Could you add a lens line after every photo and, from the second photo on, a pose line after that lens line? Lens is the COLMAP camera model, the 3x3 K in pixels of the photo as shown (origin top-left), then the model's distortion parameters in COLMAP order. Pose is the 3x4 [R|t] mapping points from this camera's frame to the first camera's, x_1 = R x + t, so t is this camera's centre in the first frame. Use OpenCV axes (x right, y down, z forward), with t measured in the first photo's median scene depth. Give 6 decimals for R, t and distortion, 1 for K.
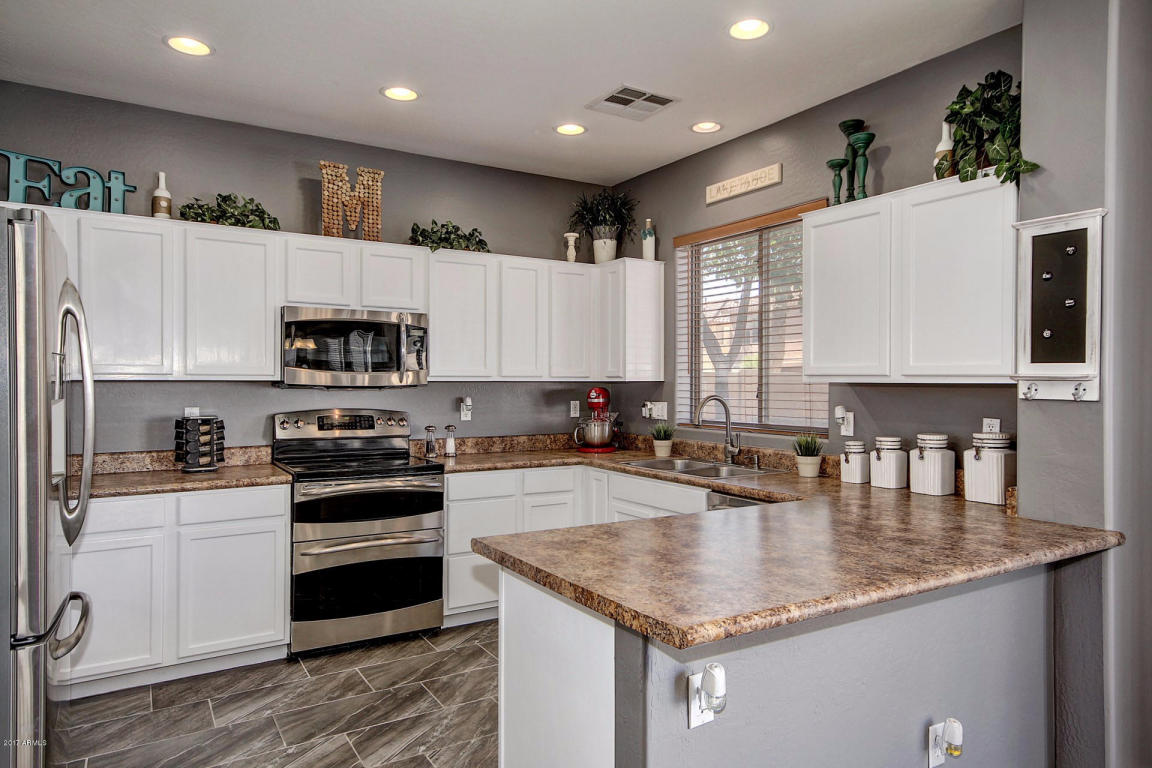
lens RADIAL K [[716.7, 0, 576.0], [0, 716.7, 384.0], [0, 0, 1]] dist [-0.003231, 0.000319]
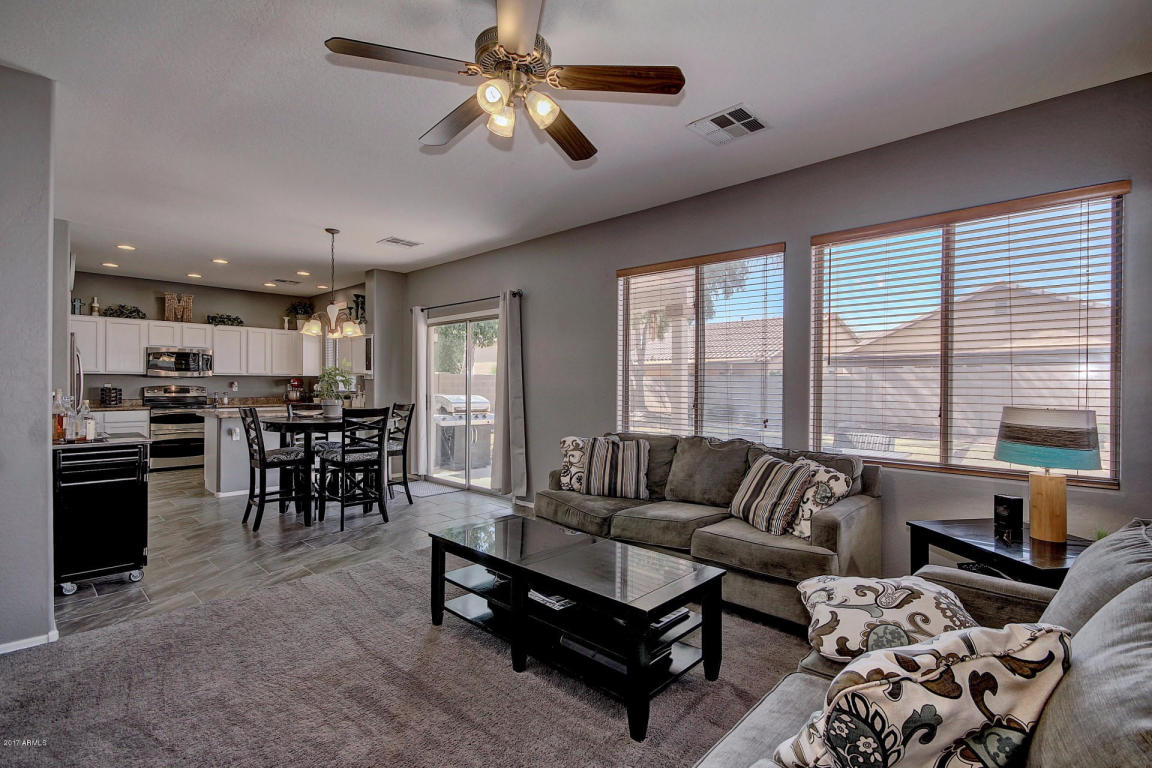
lens RADIAL K [[536.6, 0, 594.2], [0, 536.6, 384.2], [0, 0, 1]] dist [-0.000422, -0.000833]
pose [[0.959033, -0.000733, 0.283293, 0.588817], [0.001745, 0.999993, -0.003321, 0.038581], [-0.283288, 0.003679, 0.959028, -1.317595]]
